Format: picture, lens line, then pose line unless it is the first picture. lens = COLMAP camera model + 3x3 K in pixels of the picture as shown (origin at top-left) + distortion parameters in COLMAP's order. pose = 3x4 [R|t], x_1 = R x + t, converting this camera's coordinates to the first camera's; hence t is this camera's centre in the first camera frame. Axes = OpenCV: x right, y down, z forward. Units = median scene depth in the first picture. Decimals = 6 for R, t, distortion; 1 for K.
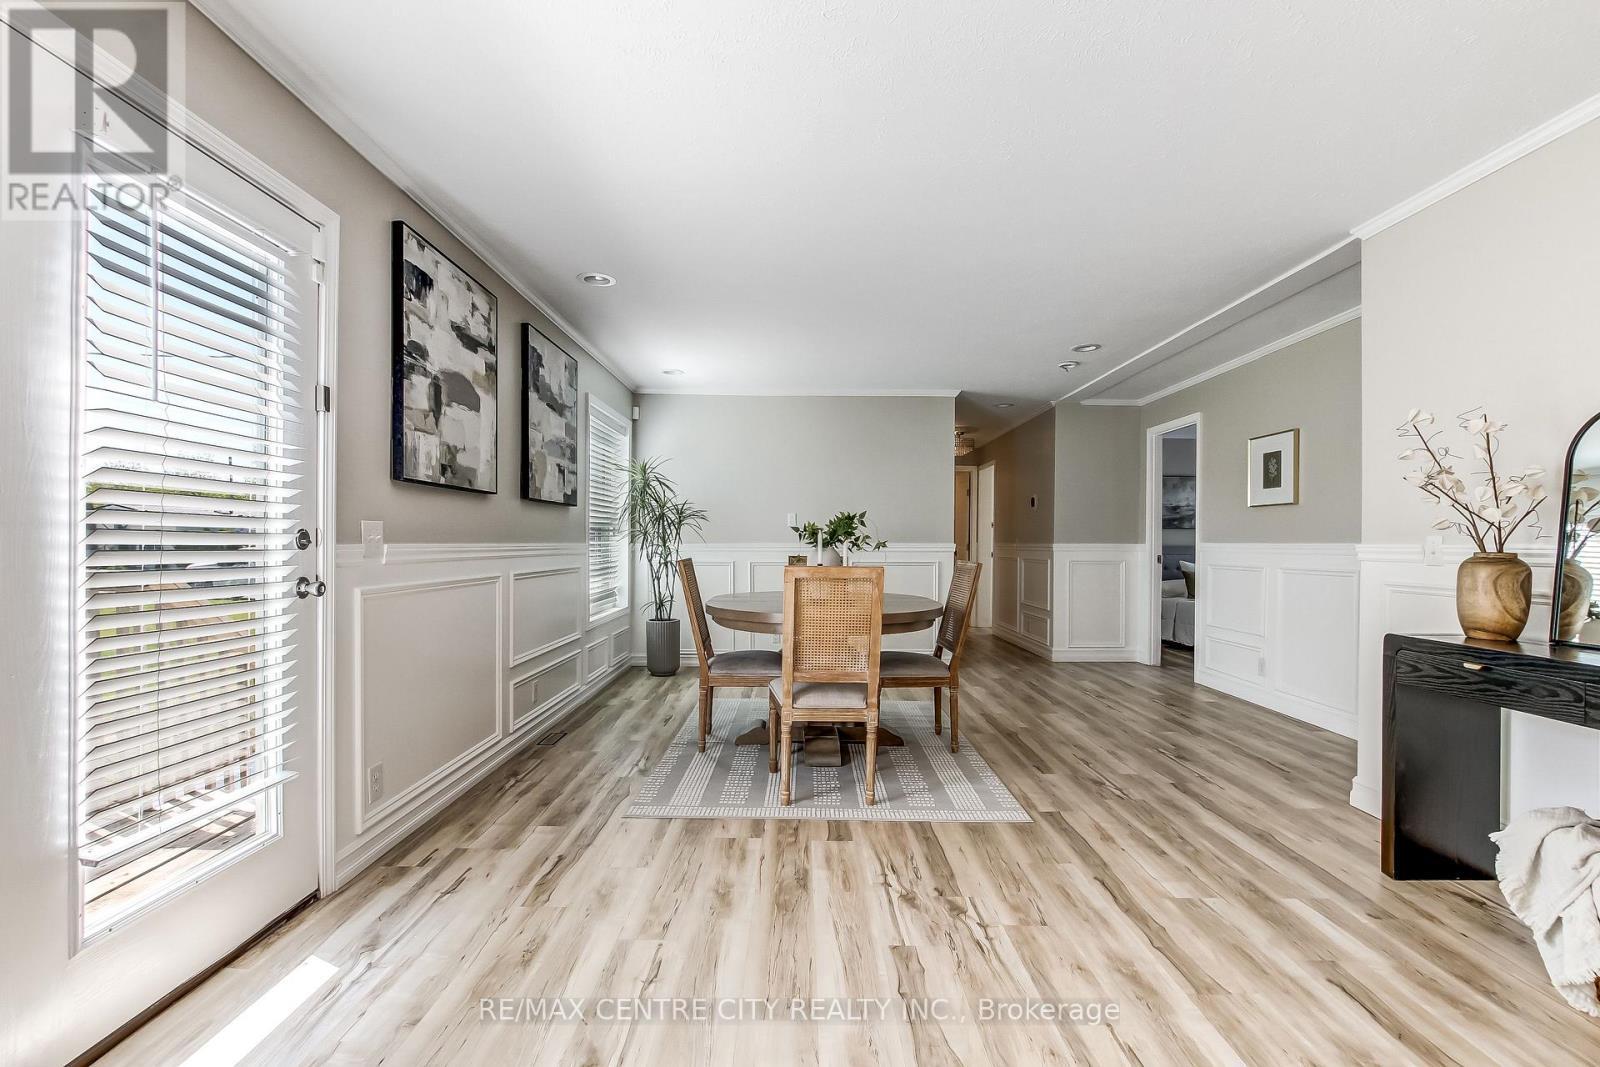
lens RADIAL K [[731.8, 0, 795.8], [0, 731.8, 539.9], [0, 0, 1]] dist [-0.003356, 0.000291]
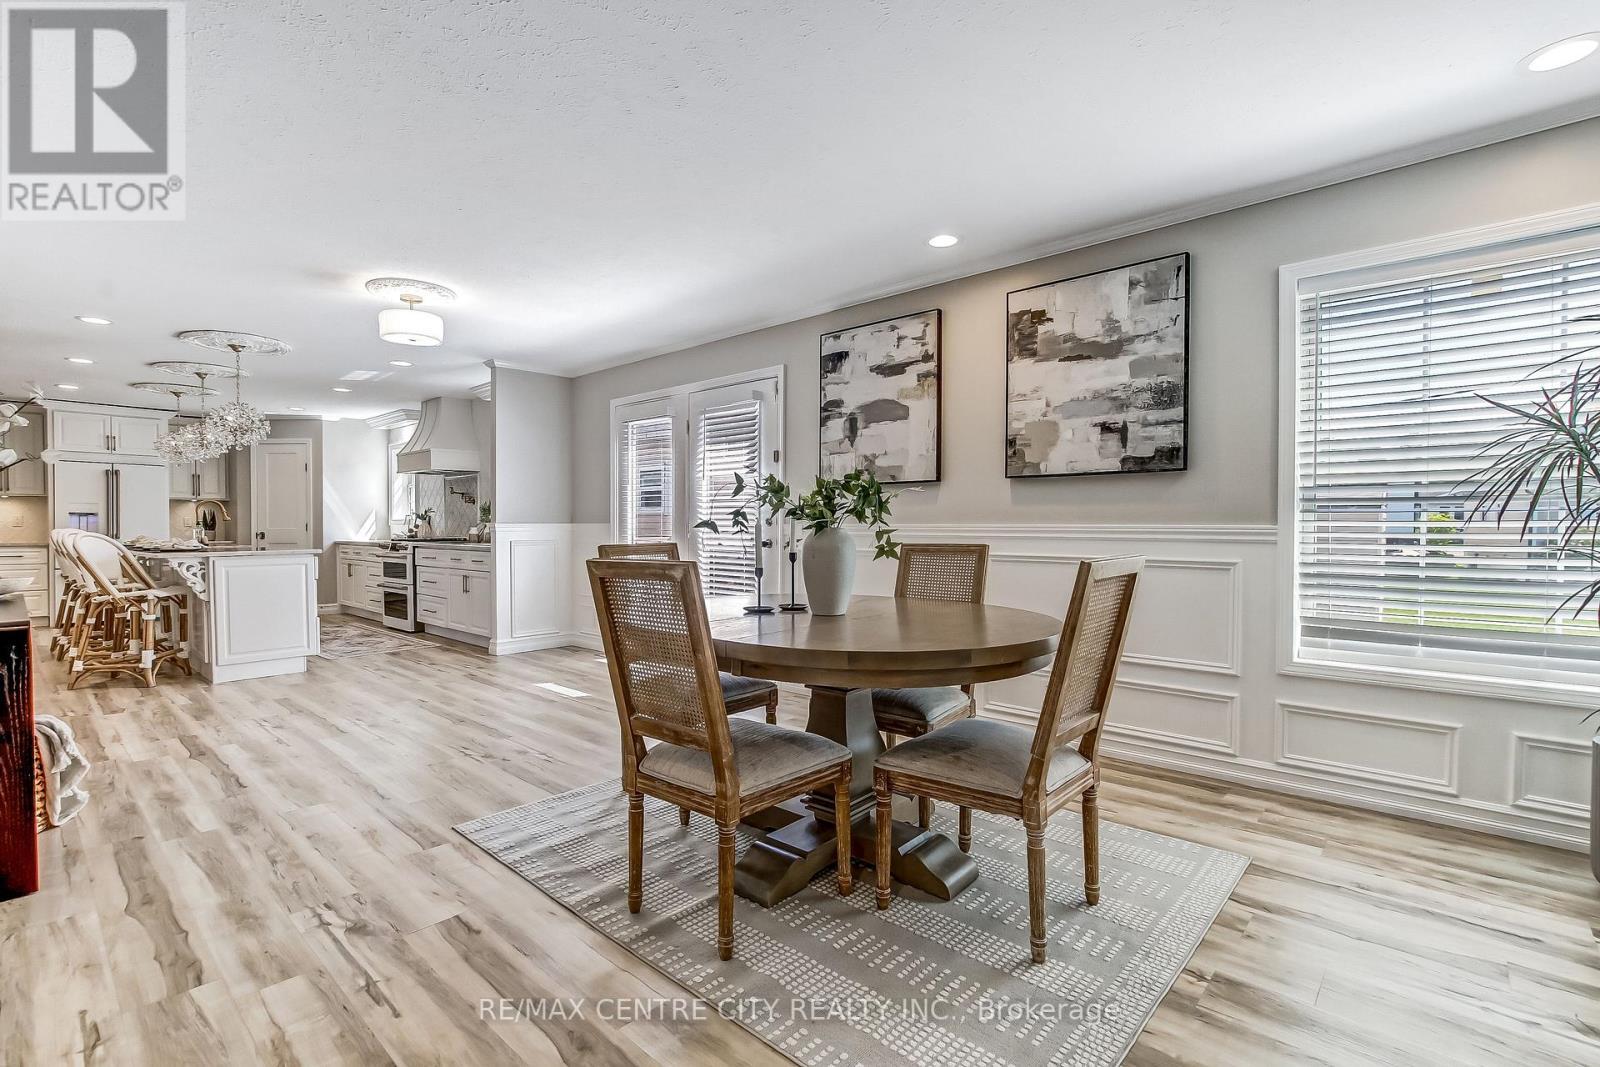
lens RADIAL K [[731.8, 0, 792.7], [0, 731.8, 533.0], [0, 0, 1]] dist [-0.003356, 0.000291]
pose [[-0.673697, 0.007107, -0.738973, 0.519275], [0.000727, 0.999960, 0.008954, 0.008259], [0.739007, 0.005495, -0.673675, 1.408108]]
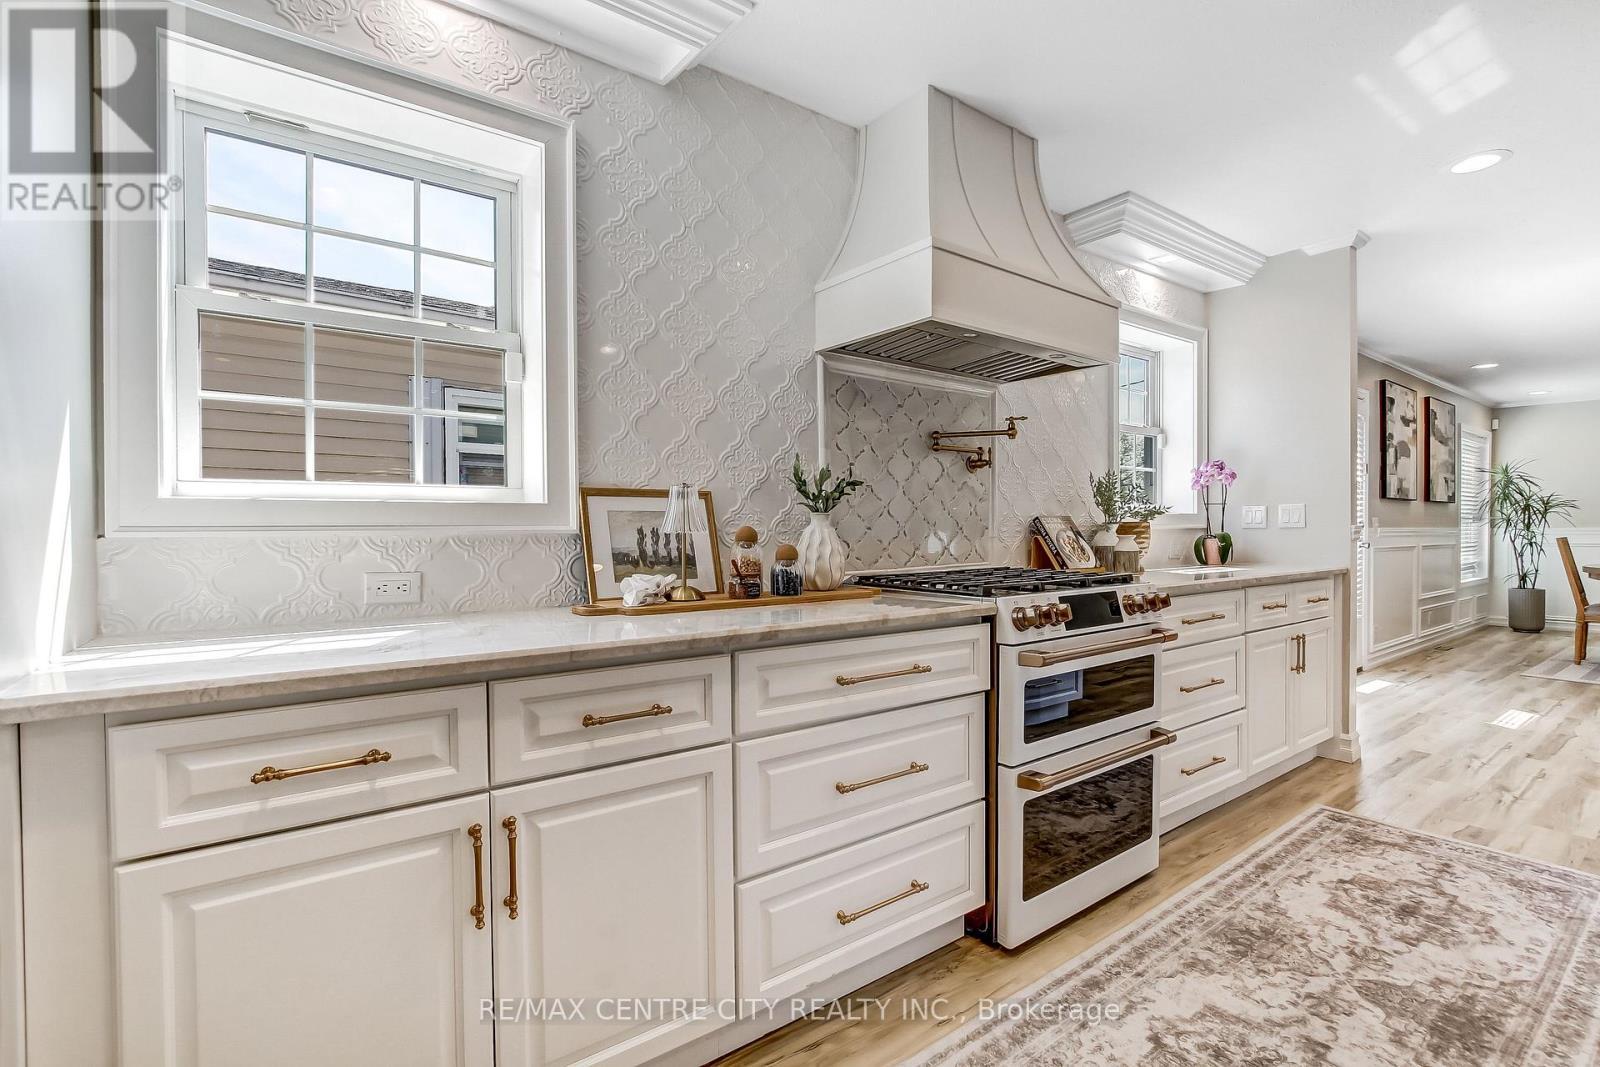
lens RADIAL K [[731.8, 0, 804.4], [0, 731.8, 539.8], [0, 0, 1]] dist [-0.003356, 0.000291]
pose [[0.606179, 0.006890, -0.795299, 0.096449], [0.005996, 0.999894, 0.013233, 0.001465], [0.795306, -0.012790, 0.606073, -1.140545]]
